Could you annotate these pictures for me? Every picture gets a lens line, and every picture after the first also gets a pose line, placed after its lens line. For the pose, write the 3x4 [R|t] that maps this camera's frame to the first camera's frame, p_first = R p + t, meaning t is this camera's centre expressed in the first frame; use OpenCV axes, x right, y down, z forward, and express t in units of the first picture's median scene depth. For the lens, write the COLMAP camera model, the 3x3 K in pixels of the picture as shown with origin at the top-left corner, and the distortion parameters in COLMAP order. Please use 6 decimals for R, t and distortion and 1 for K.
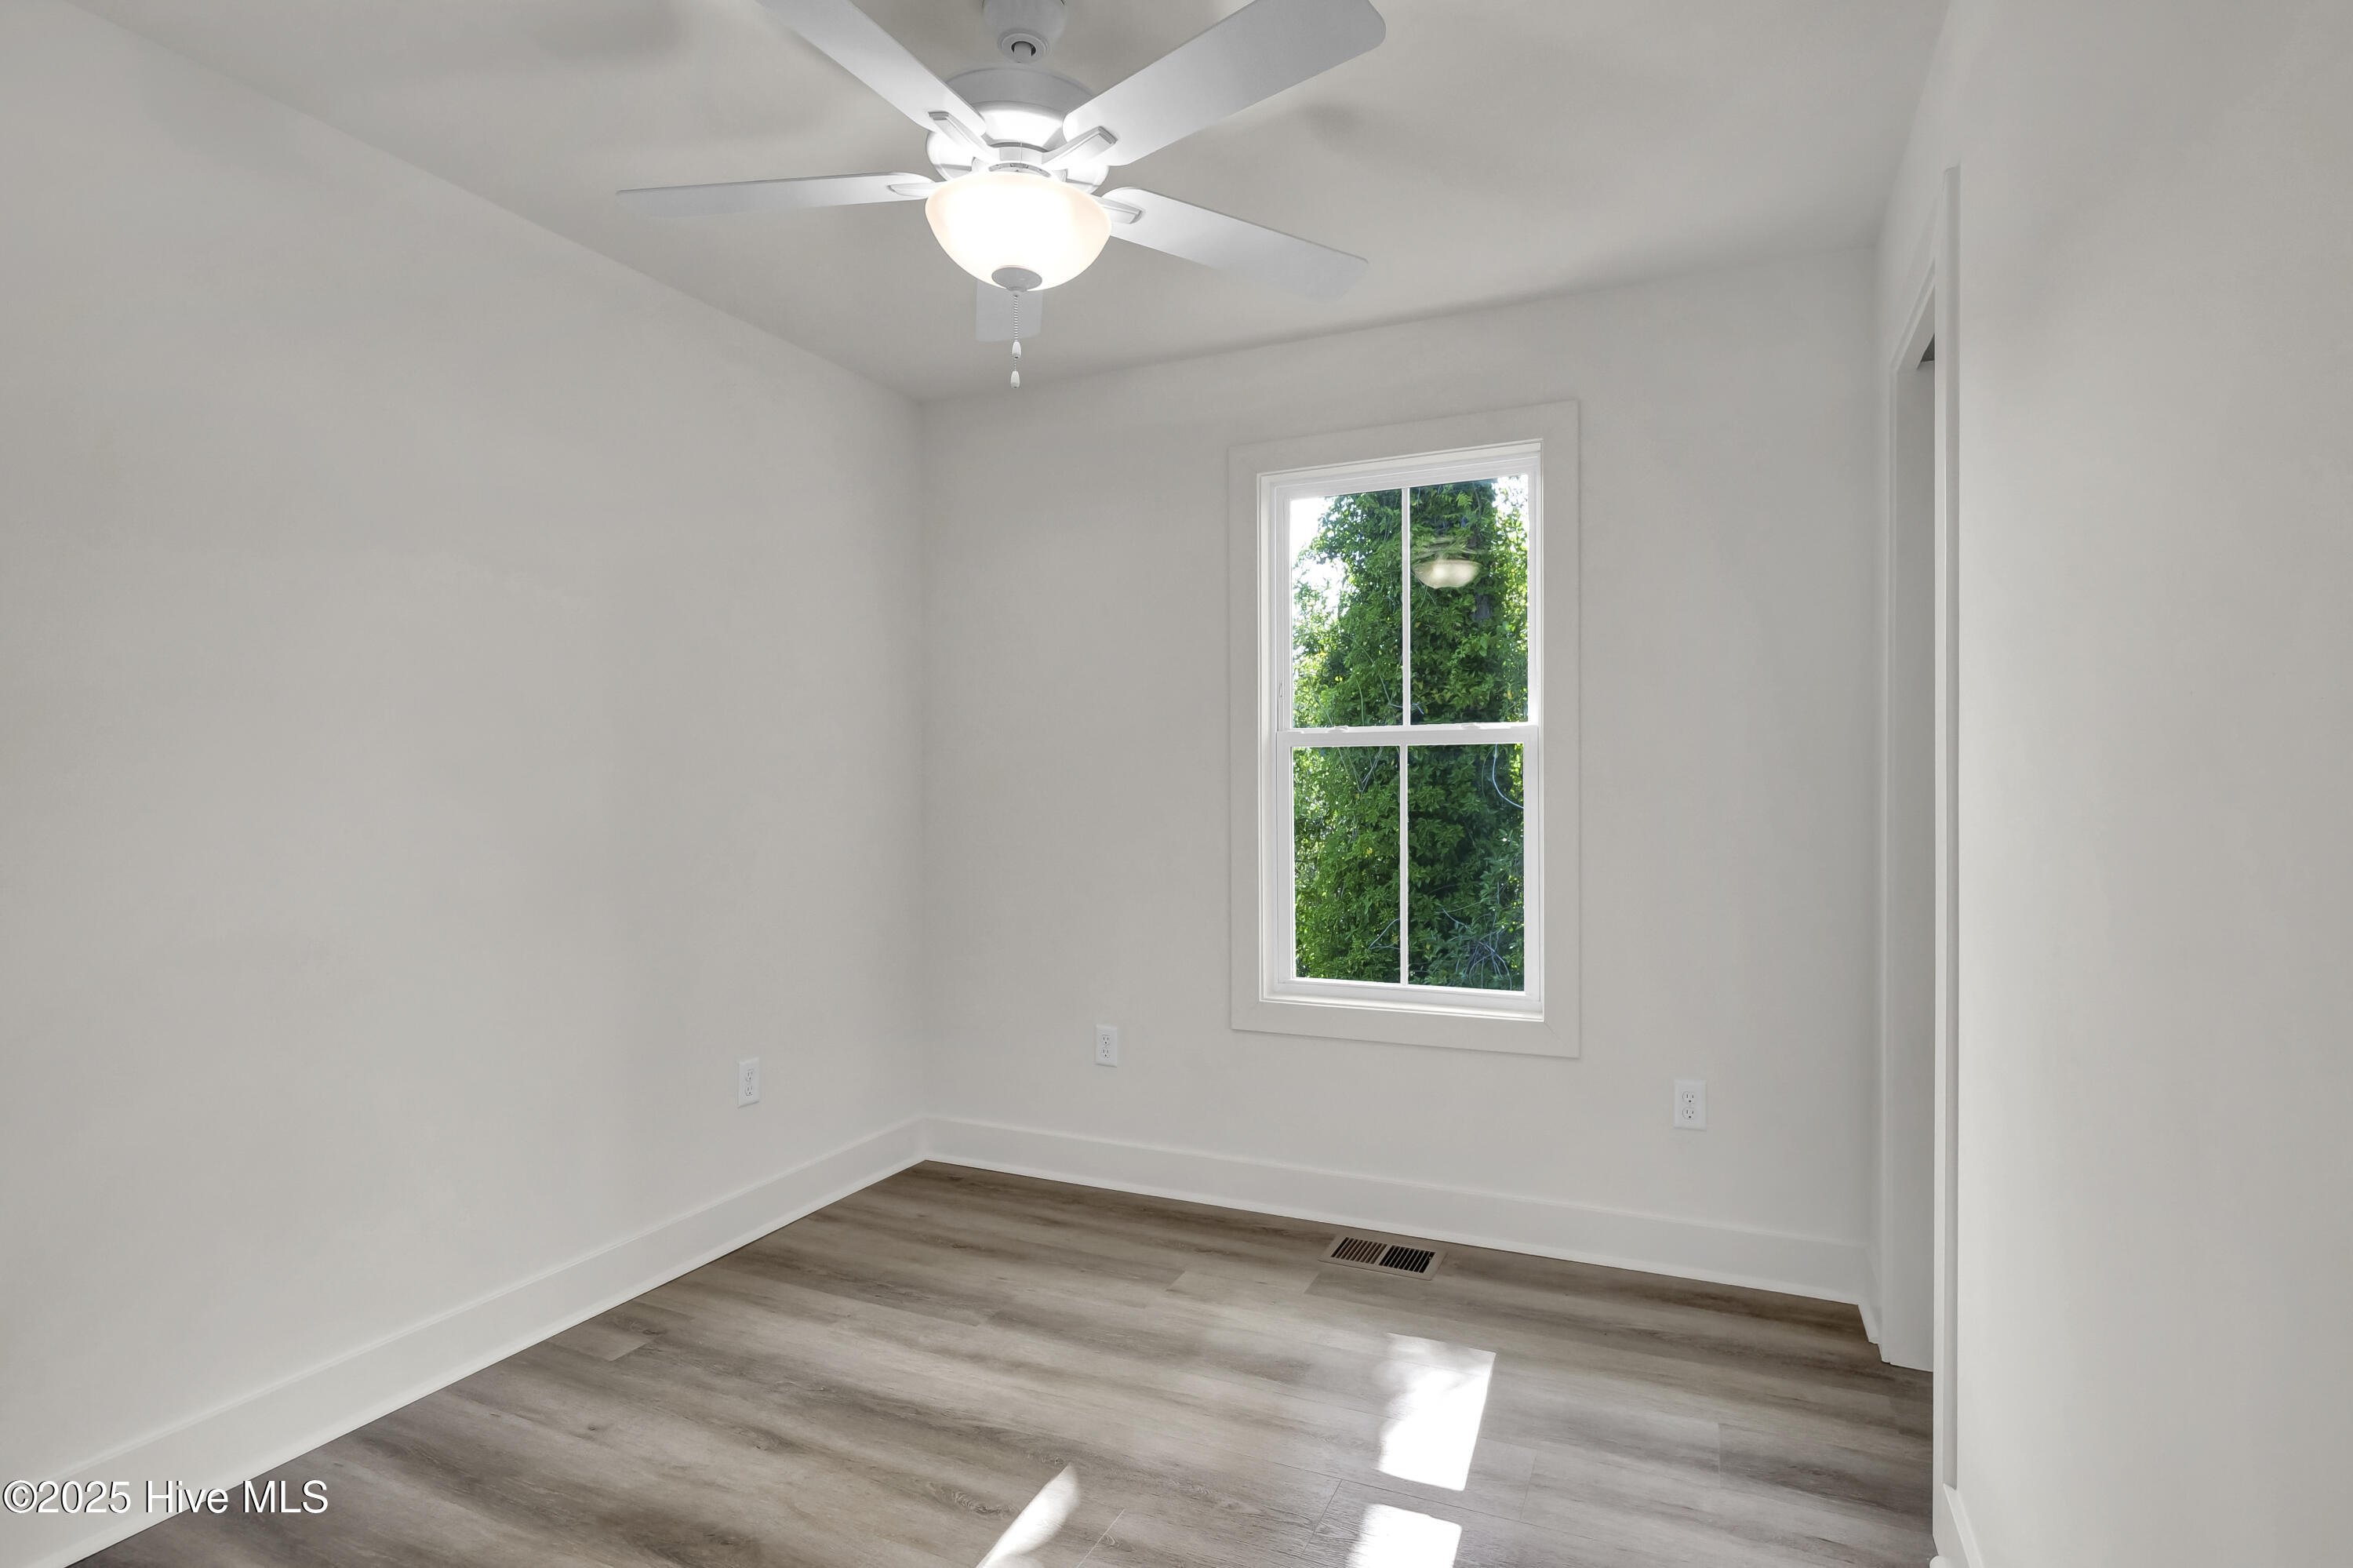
lens RADIAL K [[1326.3, 0, 1363.2], [0, 1326.3, 797.8], [0, 0, 1]] dist [-0.003388, -0.000540]
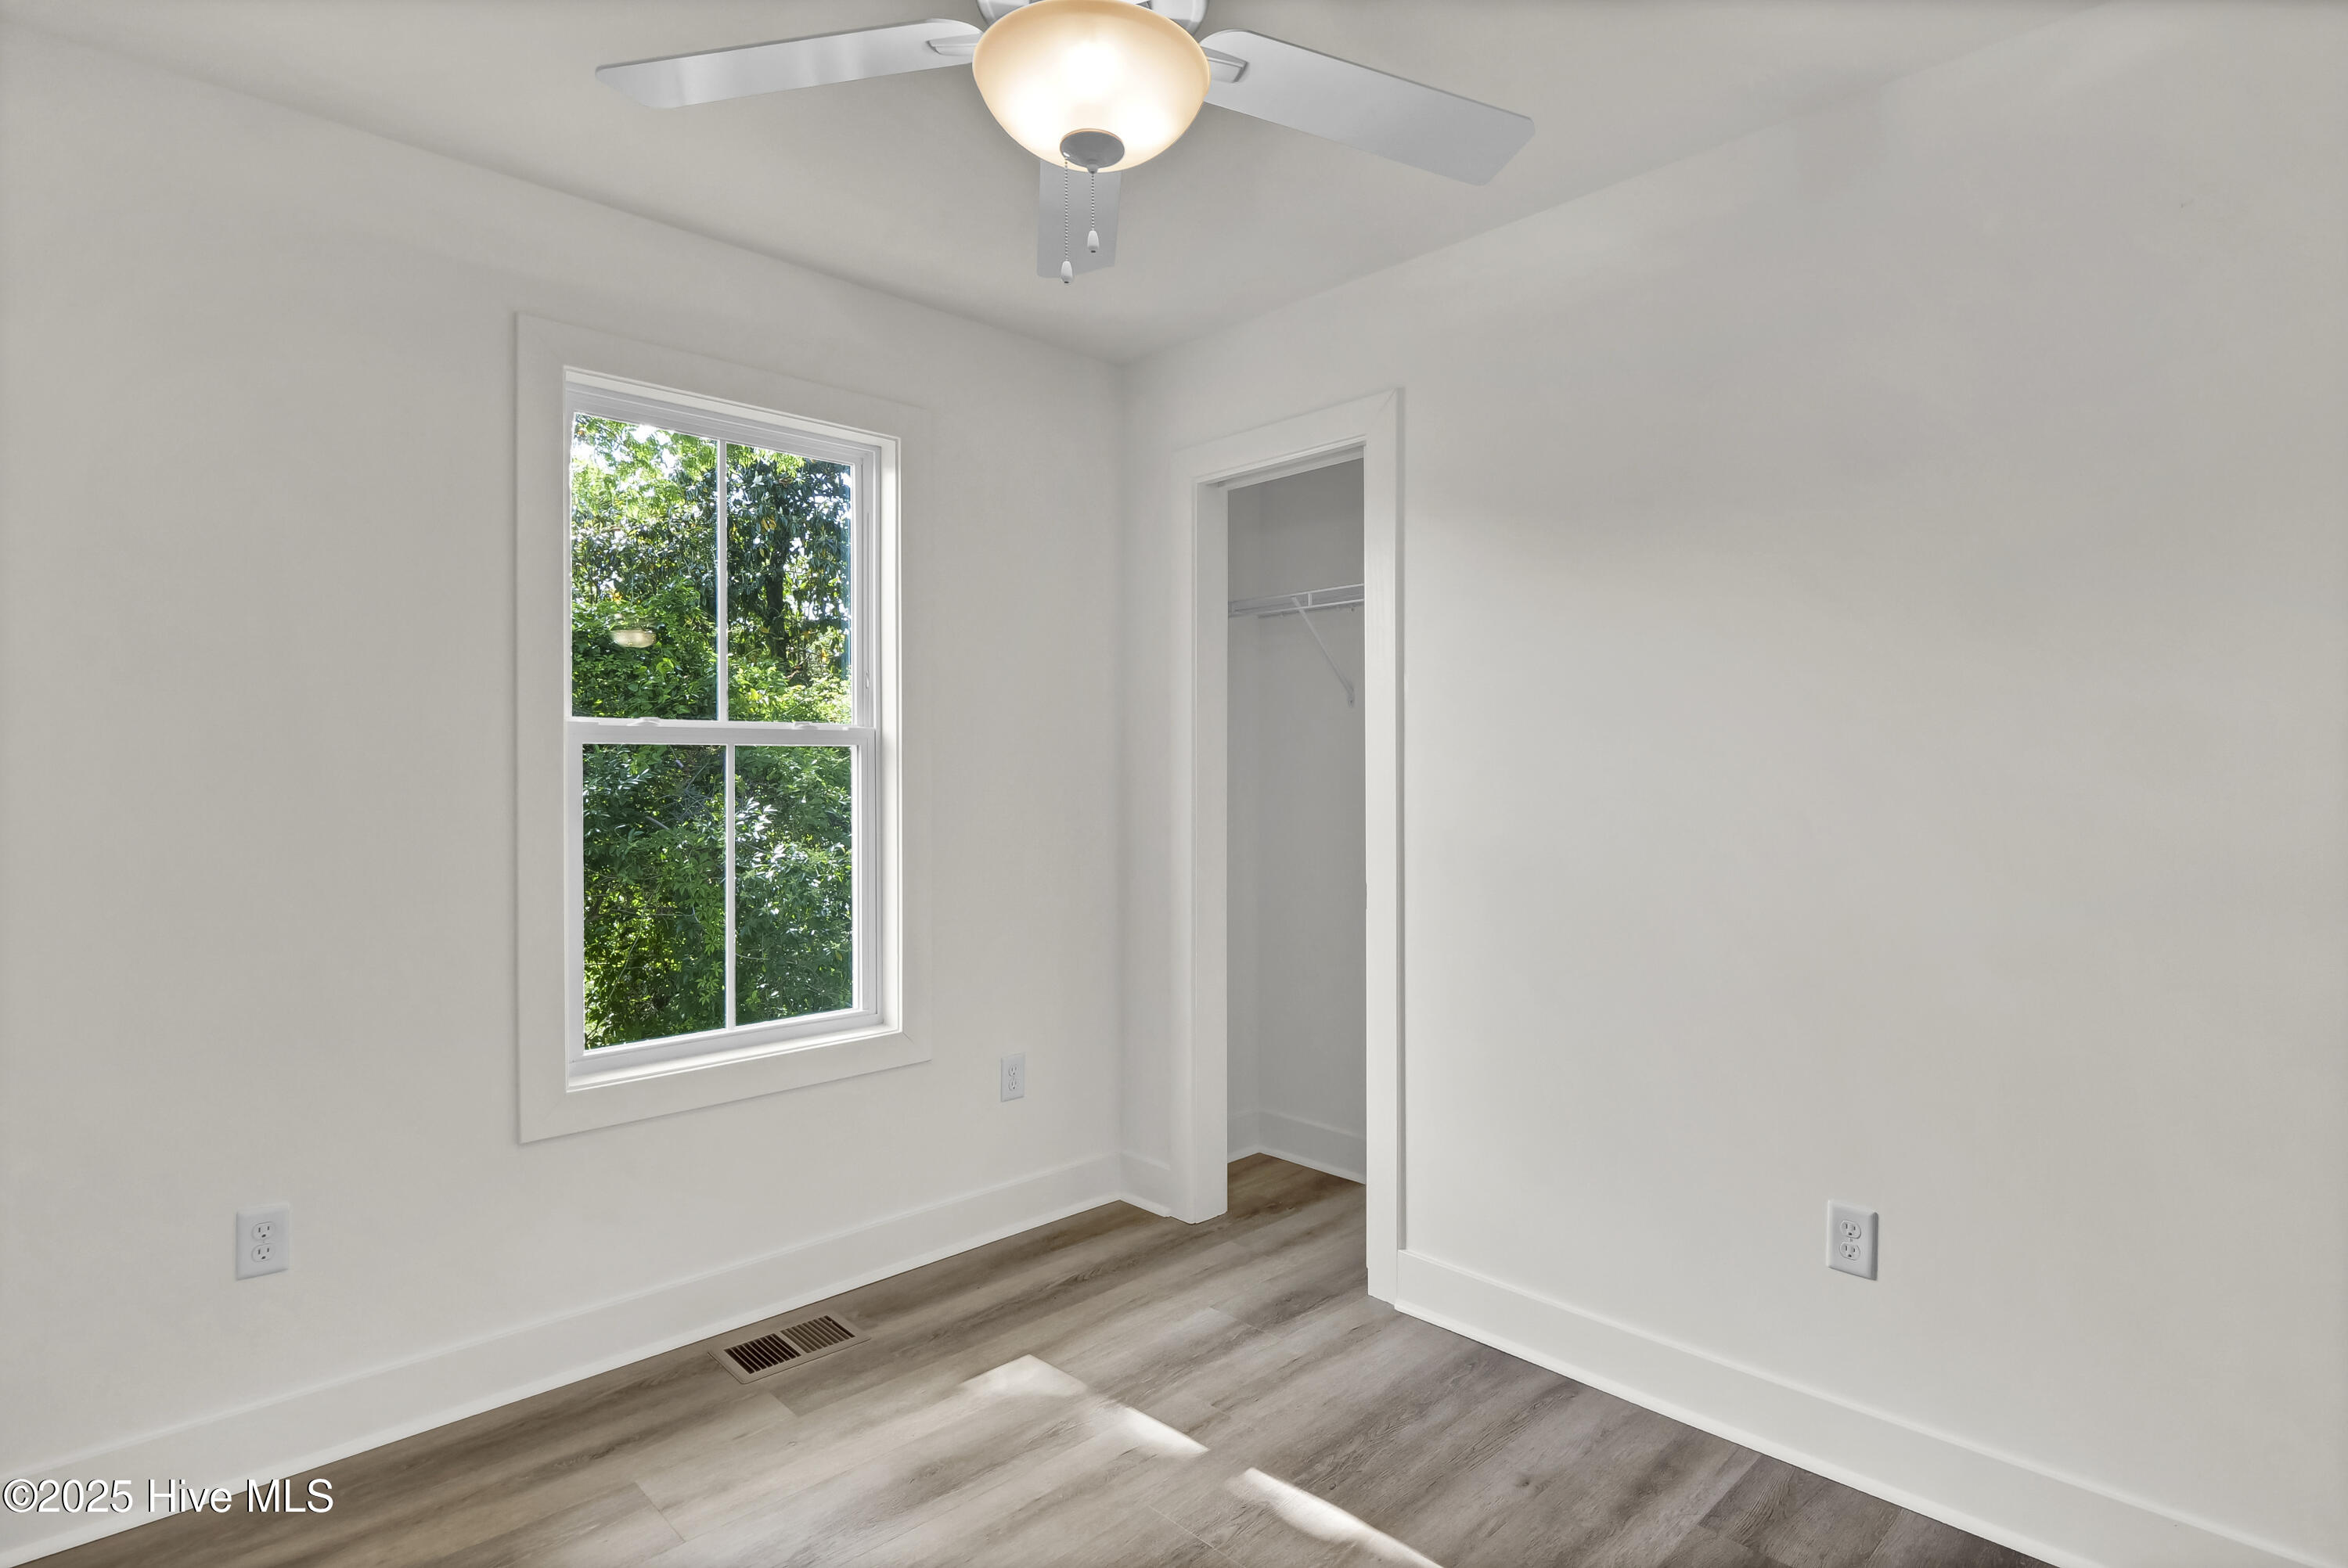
lens RADIAL K [[1184.9, 0, 1170.5], [0, 1184.9, 791.6], [0, 0, 1]] dist [0.000035, -0.000575]
pose [[0.353957, -0.003241, 0.935256, -0.604721], [0.006111, 0.999981, 0.001153, -0.009414], [-0.935242, 0.005308, 0.353970, 0.494706]]
